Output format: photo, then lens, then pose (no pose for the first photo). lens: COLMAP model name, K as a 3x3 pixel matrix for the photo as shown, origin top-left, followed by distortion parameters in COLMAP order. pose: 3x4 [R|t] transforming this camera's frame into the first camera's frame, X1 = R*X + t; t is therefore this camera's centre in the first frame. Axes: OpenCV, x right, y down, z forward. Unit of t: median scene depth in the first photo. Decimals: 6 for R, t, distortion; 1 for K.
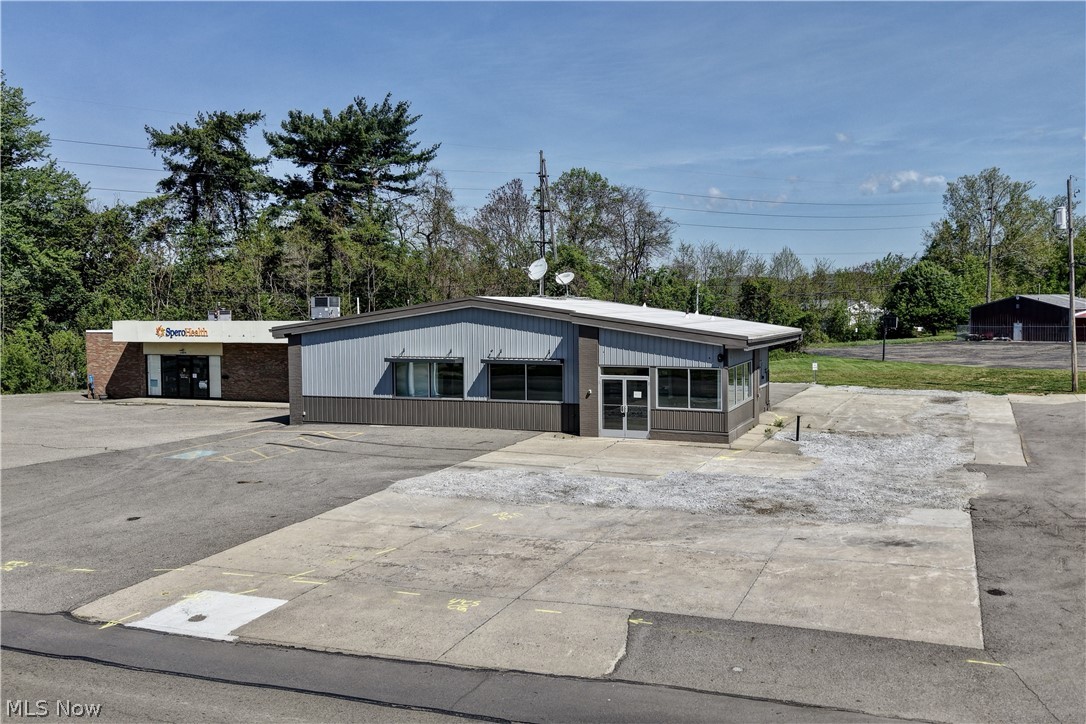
lens RADIAL K [[886.4, 0, 619.9], [0, 886.4, 290.8], [0, 0, 1]] dist [0.021100, -0.025819]
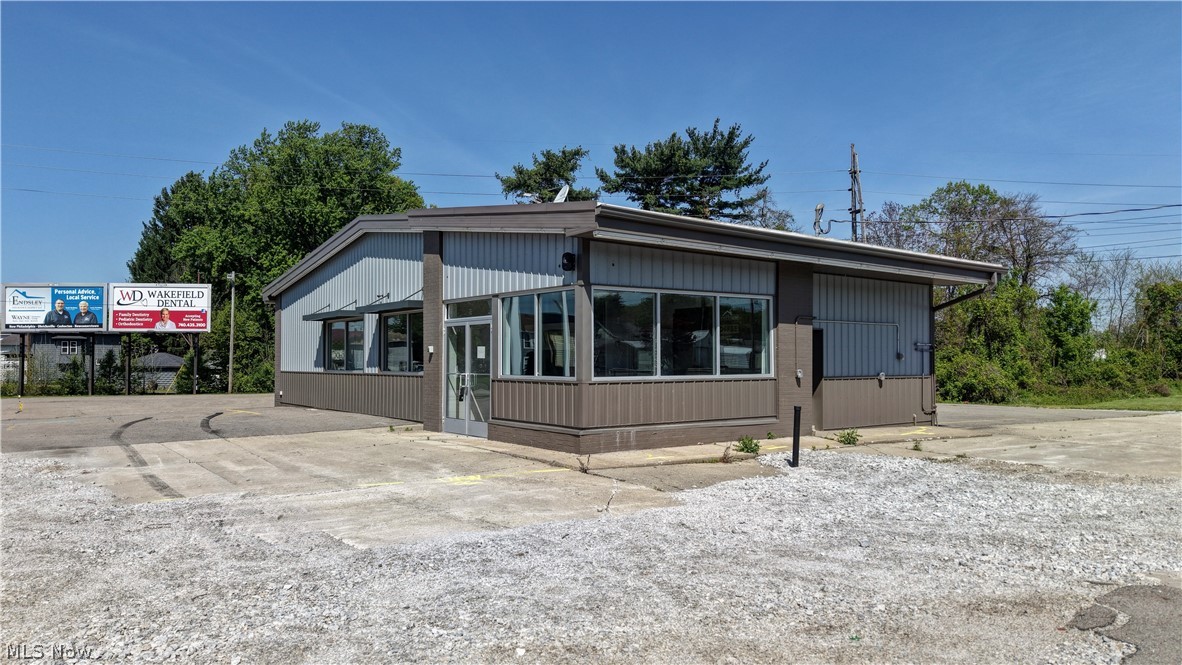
lens RADIAL K [[772.4, 0, 591.8], [0, 772.4, 337.0], [0, 0, 1]] dist [0.027898, -0.012729]
pose [[0.832531, -0.012532, -0.553837, 0.292542], [0.004161, 0.999857, -0.016368, 0.104449], [0.553963, 0.011322, 0.832464, 0.593384]]
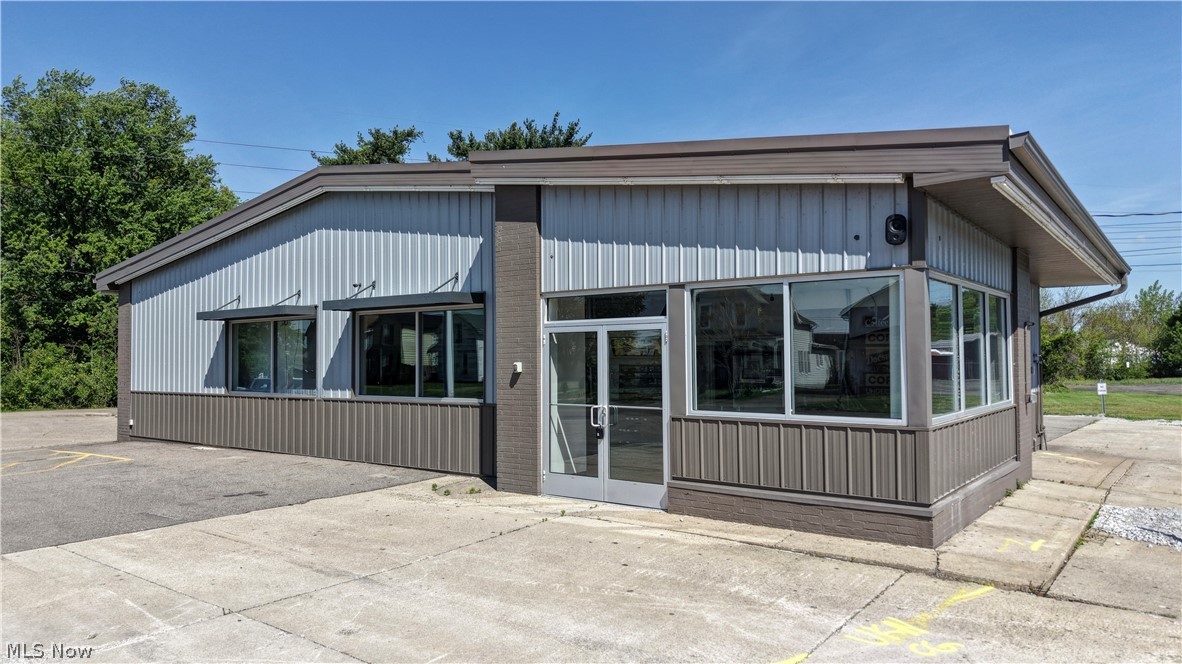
lens RADIAL K [[772.4, 0, 588.4], [0, 772.4, 326.8], [0, 0, 1]] dist [0.027898, -0.012729]
pose [[0.950183, -0.014363, -0.311362, 0.084299], [0.005906, 0.999588, -0.028086, 0.097043], [0.311637, 0.024848, 0.949876, 0.646234]]
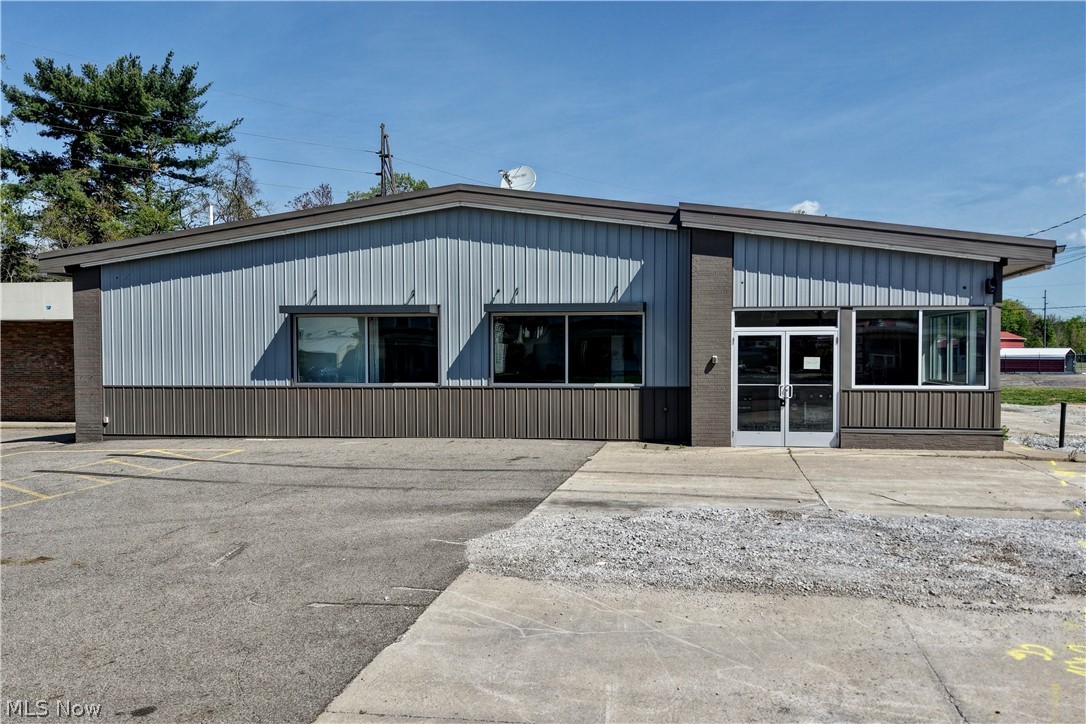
lens RADIAL K [[886.4, 0, 546.7], [0, 886.4, 373.4], [0, 0, 1]] dist [0.021100, -0.025819]
pose [[0.985245, -0.000519, 0.171149, -0.200088], [-0.005530, 0.999377, 0.034862, 0.095500], [-0.171061, -0.035294, 0.984628, 0.462887]]
